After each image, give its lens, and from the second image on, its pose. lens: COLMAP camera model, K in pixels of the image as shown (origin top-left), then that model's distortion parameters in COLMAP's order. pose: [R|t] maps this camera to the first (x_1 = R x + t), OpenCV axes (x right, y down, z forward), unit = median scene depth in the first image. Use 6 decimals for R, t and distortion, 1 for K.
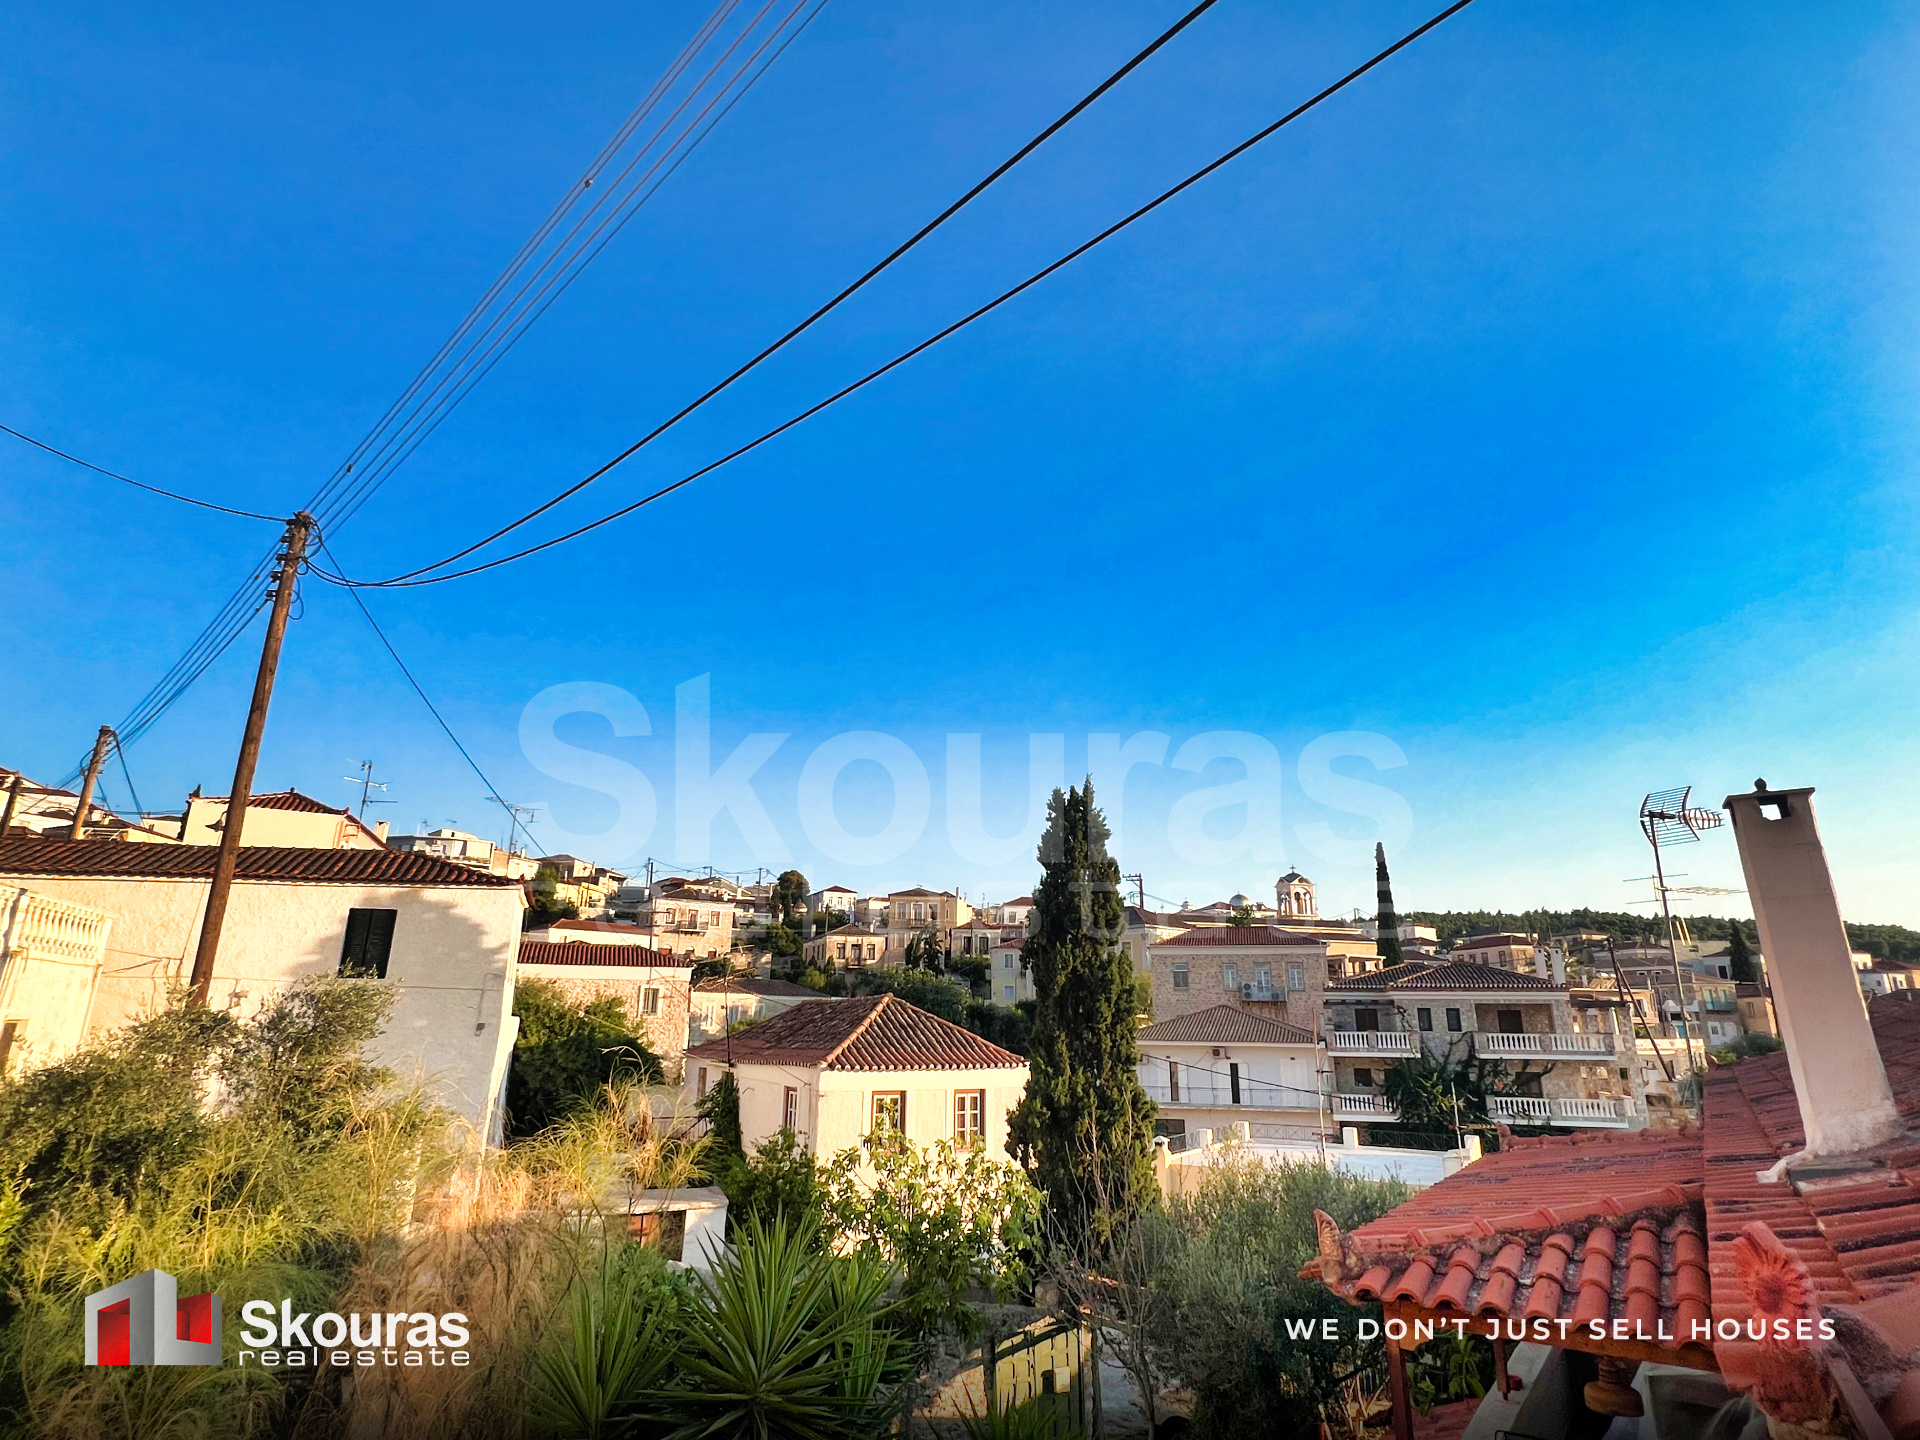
lens RADIAL K [[1013.8, 0, 961.9], [0, 1013.8, 713.6], [0, 0, 1]] dist [-0.002097, 0.000850]
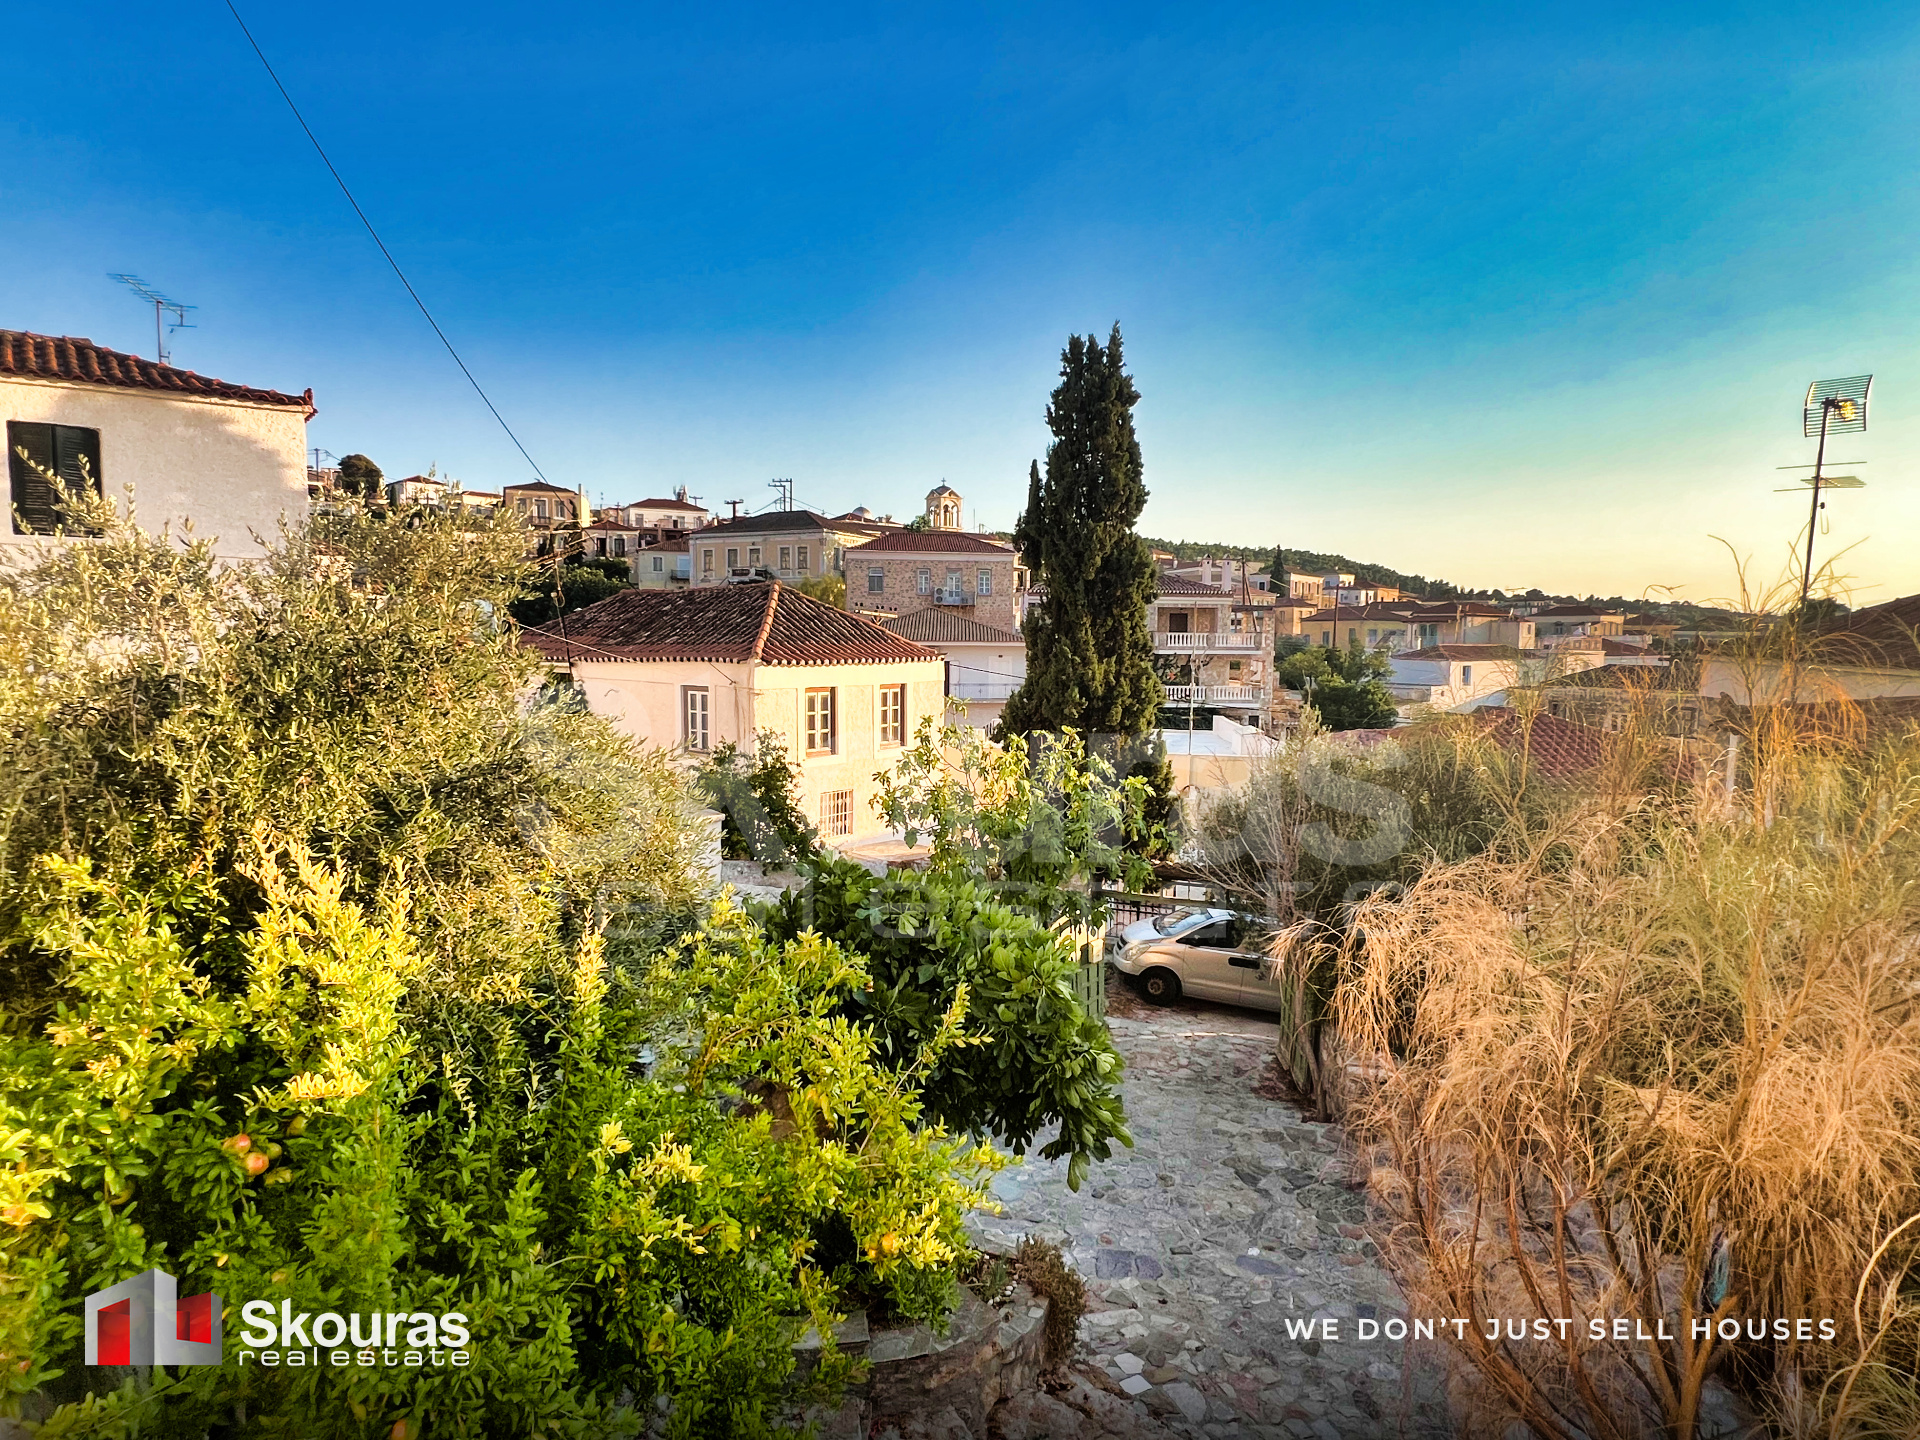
lens RADIAL K [[1013.8, 0, 956.2], [0, 1013.8, 724.0], [0, 0, 1]] dist [-0.002097, 0.000850]
pose [[0.925358, -0.037164, 0.377269, -0.251387], [-0.108419, 0.927671, 0.357311, 0.065536], [-0.363260, -0.371544, 0.854399, 0.170890]]
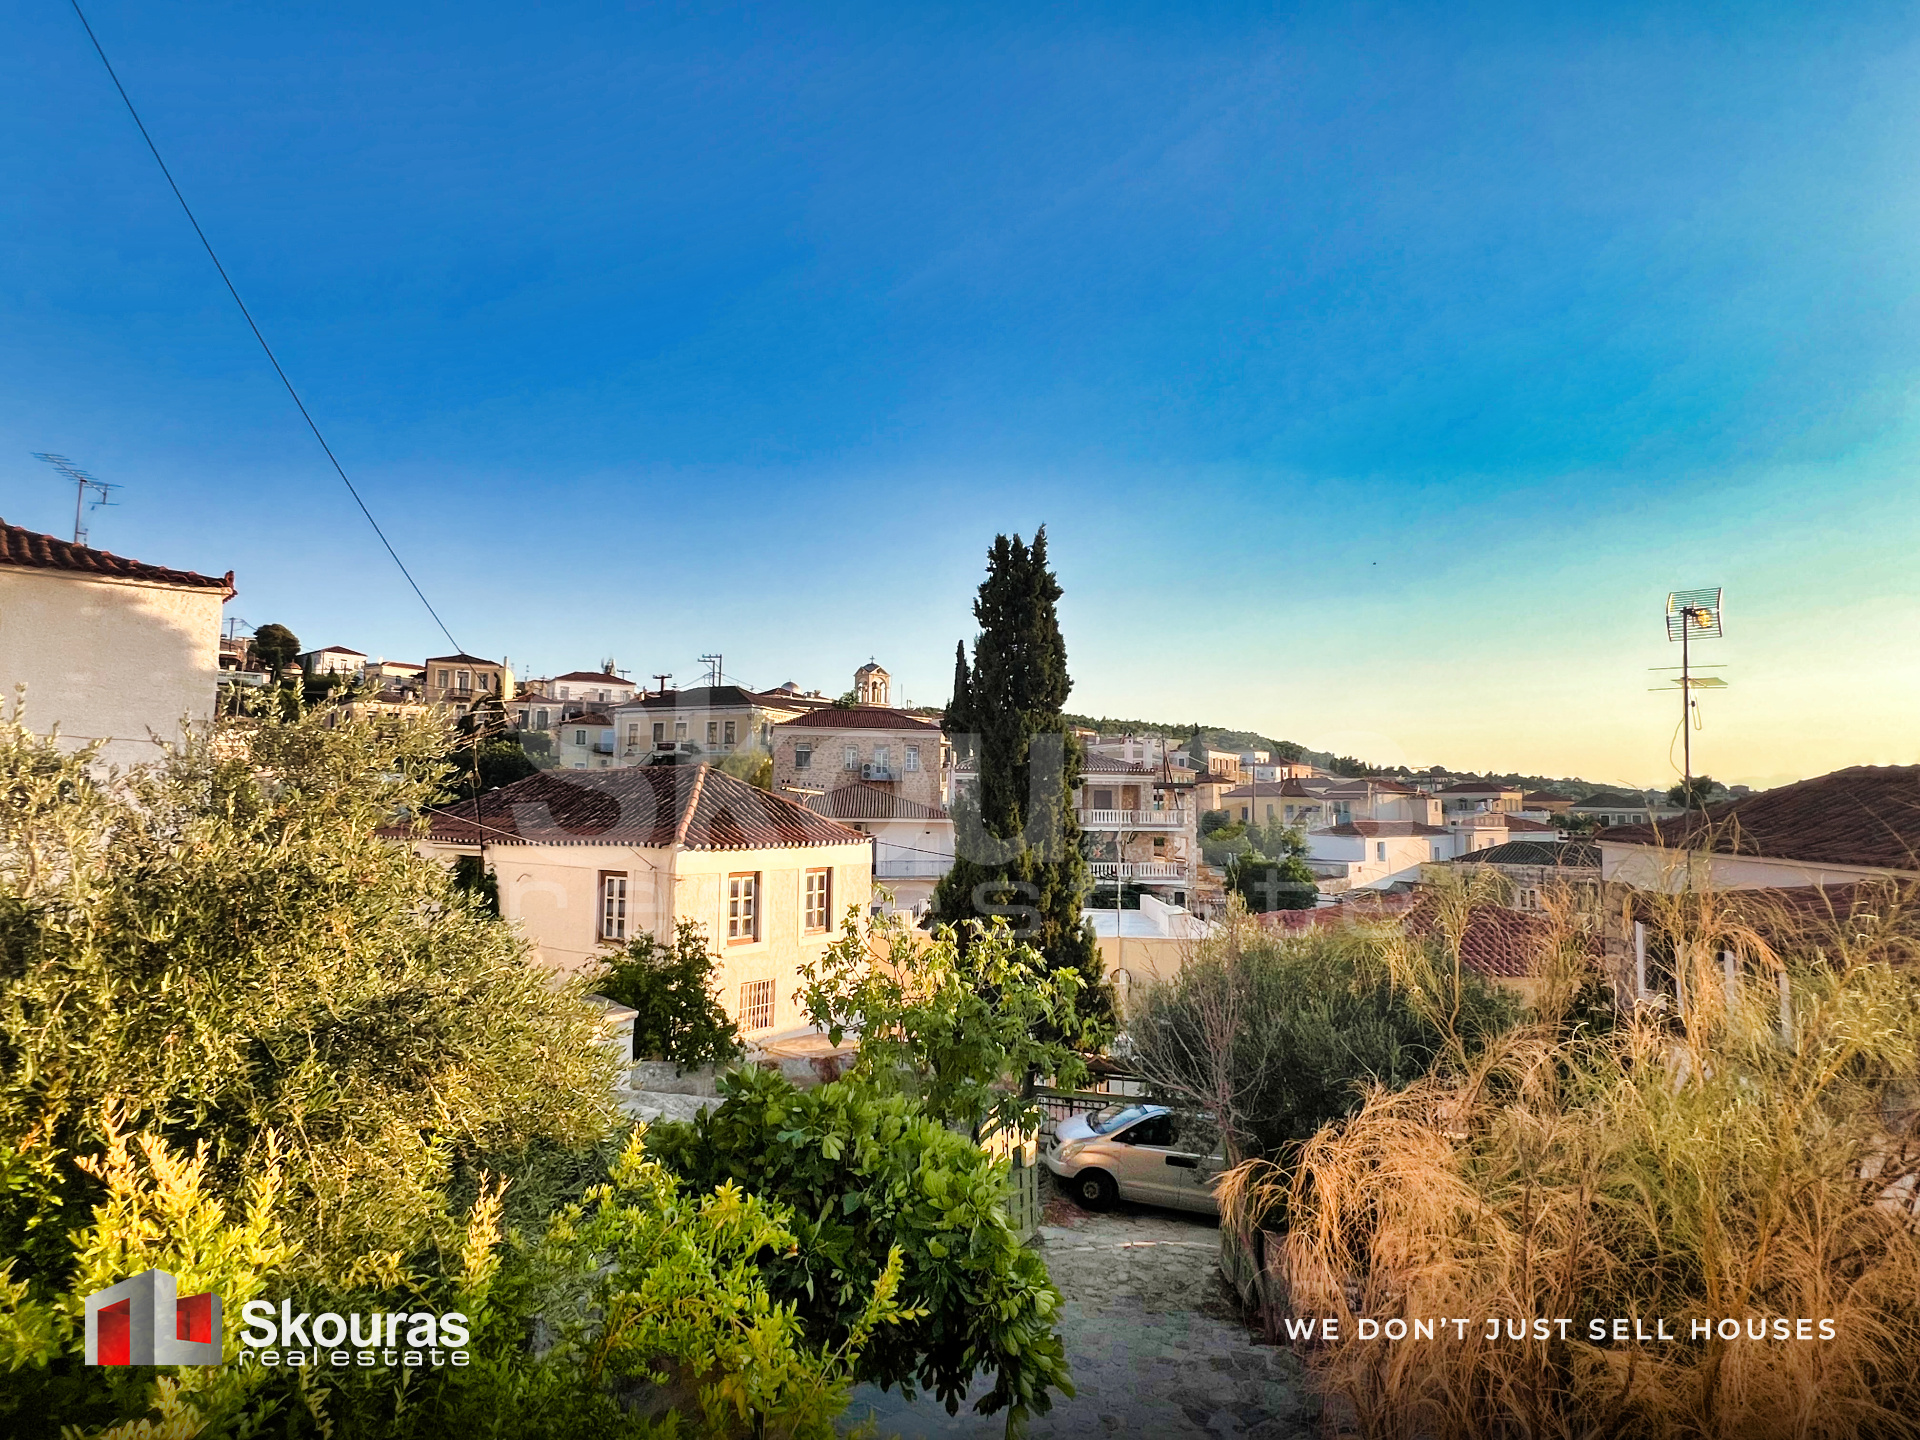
lens RADIAL K [[1013.8, 0, 956.3], [0, 1013.8, 727.3], [0, 0, 1]] dist [-0.002097, 0.000850]
pose [[0.895651, 0.034512, 0.443417, -0.251723], [-0.131264, 0.973086, 0.189401, 0.058862], [-0.424947, -0.227842, 0.876076, 0.175311]]
